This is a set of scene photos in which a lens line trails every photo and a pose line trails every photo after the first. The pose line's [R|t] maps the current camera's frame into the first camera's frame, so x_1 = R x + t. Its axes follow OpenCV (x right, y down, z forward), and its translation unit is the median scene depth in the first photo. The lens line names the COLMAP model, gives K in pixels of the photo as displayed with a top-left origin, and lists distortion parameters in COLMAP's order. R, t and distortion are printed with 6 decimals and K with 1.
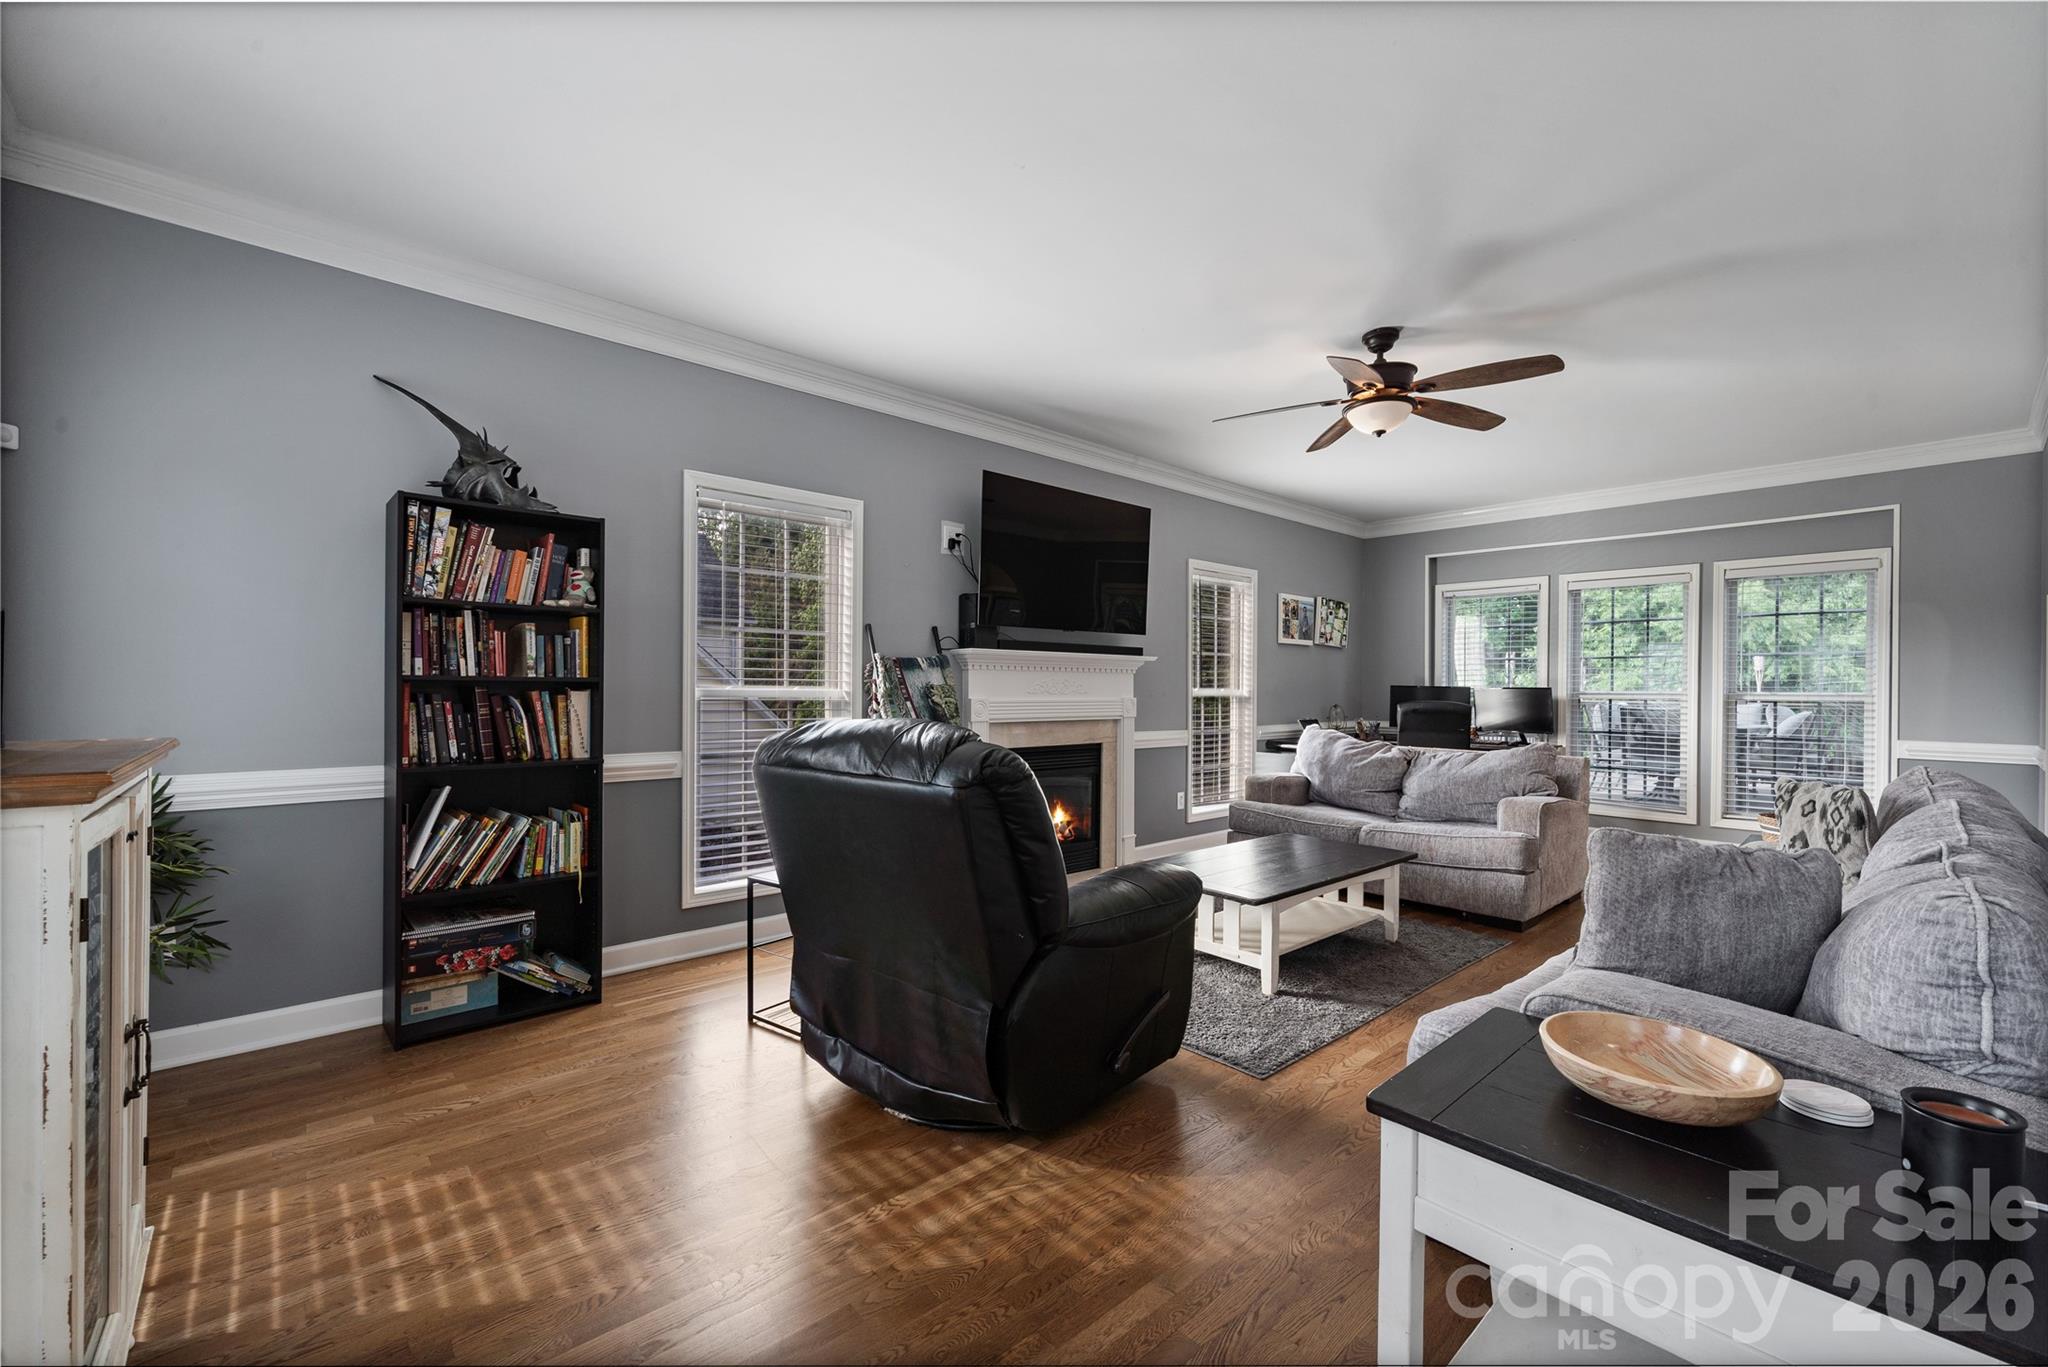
lens RADIAL K [[832.4, 0, 1022.5], [0, 832.4, 692.2], [0, 0, 1]] dist [-0.005637, 0.001887]
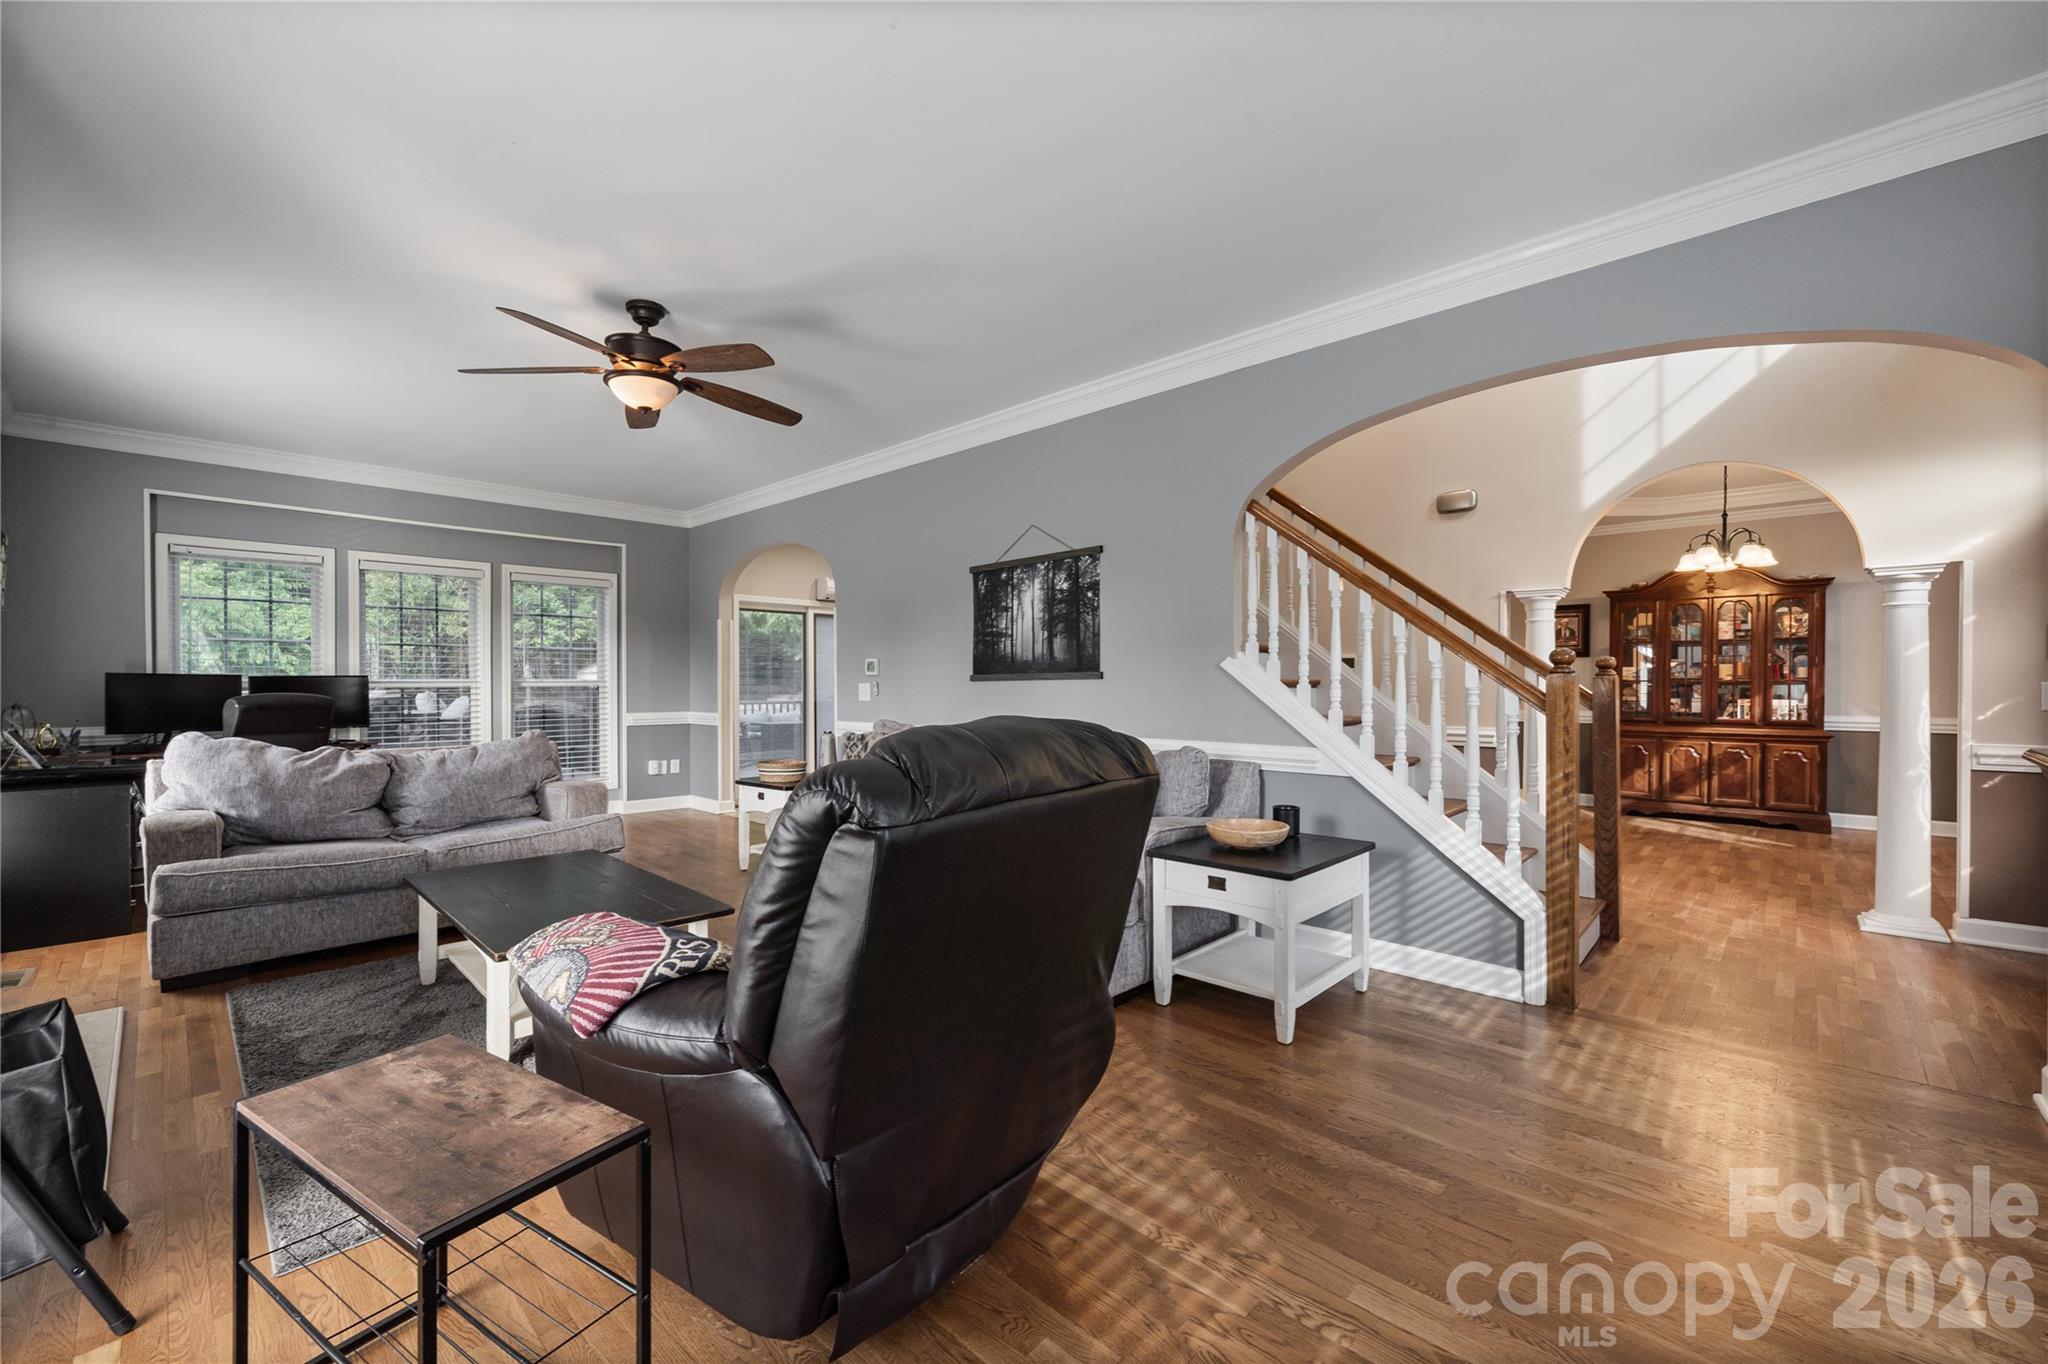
lens RADIAL K [[832.4, 0, 1011.3], [0, 832.4, 692.6], [0, 0, 1]] dist [-0.005637, 0.001887]
pose [[-0.070015, -0.021324, 0.997318, -0.579684], [0.005293, 0.999749, 0.021748, -0.005389], [-0.997532, 0.006802, -0.069884, 0.669594]]
